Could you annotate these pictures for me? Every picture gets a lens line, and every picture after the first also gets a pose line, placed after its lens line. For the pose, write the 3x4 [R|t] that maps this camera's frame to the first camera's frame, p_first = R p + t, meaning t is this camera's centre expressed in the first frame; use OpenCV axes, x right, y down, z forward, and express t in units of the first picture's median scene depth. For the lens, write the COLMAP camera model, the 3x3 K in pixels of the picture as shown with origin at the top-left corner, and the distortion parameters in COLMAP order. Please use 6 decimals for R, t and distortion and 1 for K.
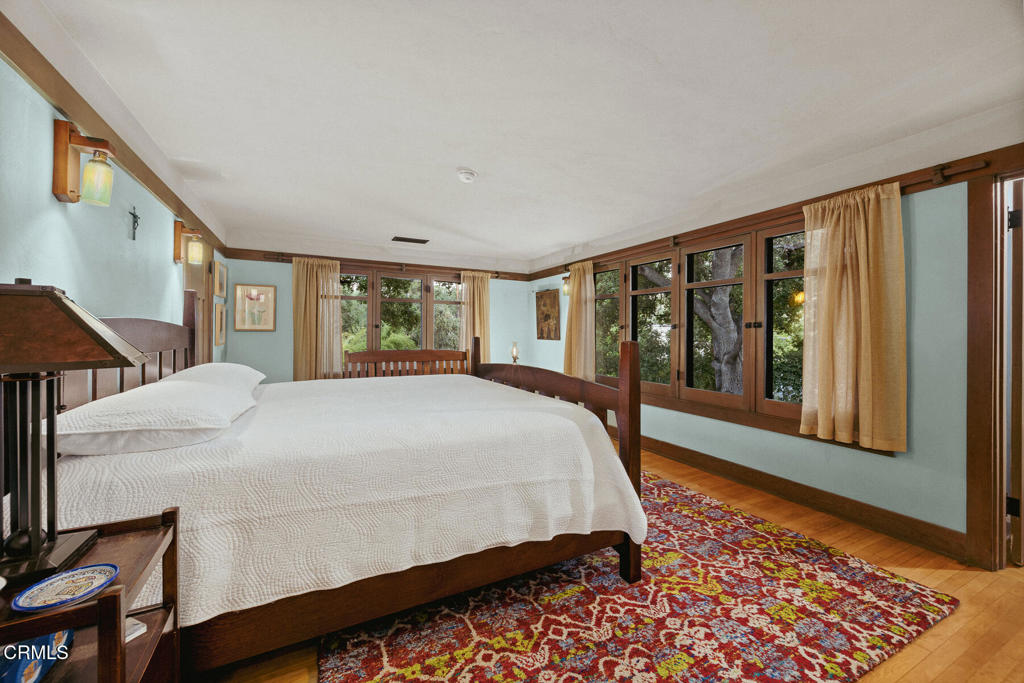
lens RADIAL K [[410.9, 0, 521.4], [0, 410.9, 327.3], [0, 0, 1]] dist [-0.000513, -0.000106]
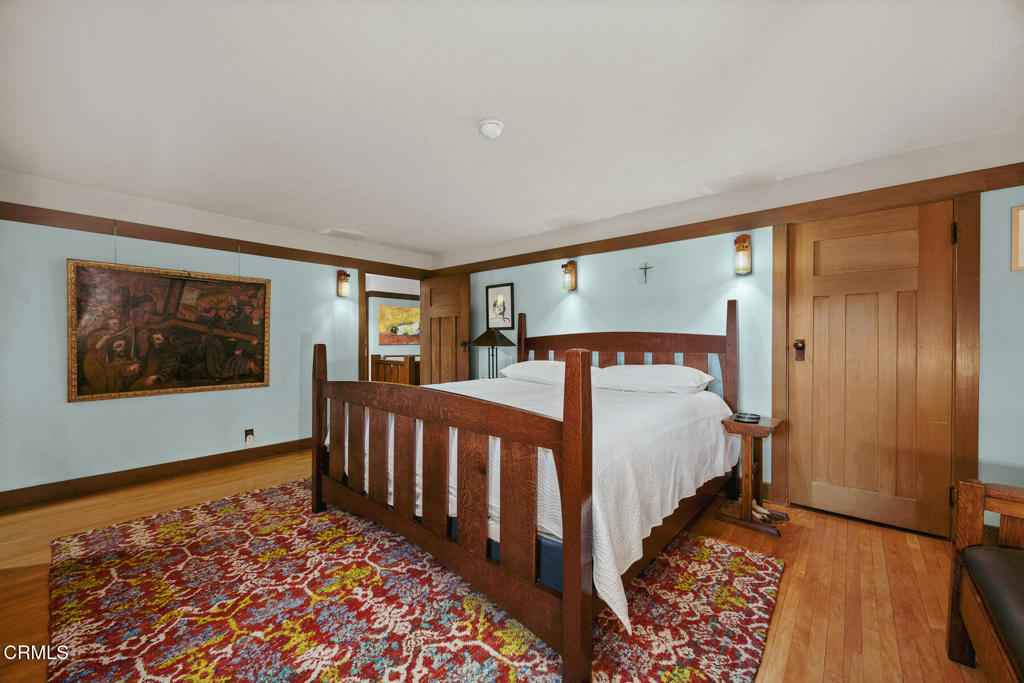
lens RADIAL K [[410.9, 0, 521.4], [0, 410.9, 327.3], [0, 0, 1]] dist [-0.000513, -0.000106]
pose [[-0.934218, -0.010811, -0.356539, 0.115936], [0.002356, 0.999332, -0.036475, 0.025285], [0.356695, -0.034916, -0.933568, 2.403628]]
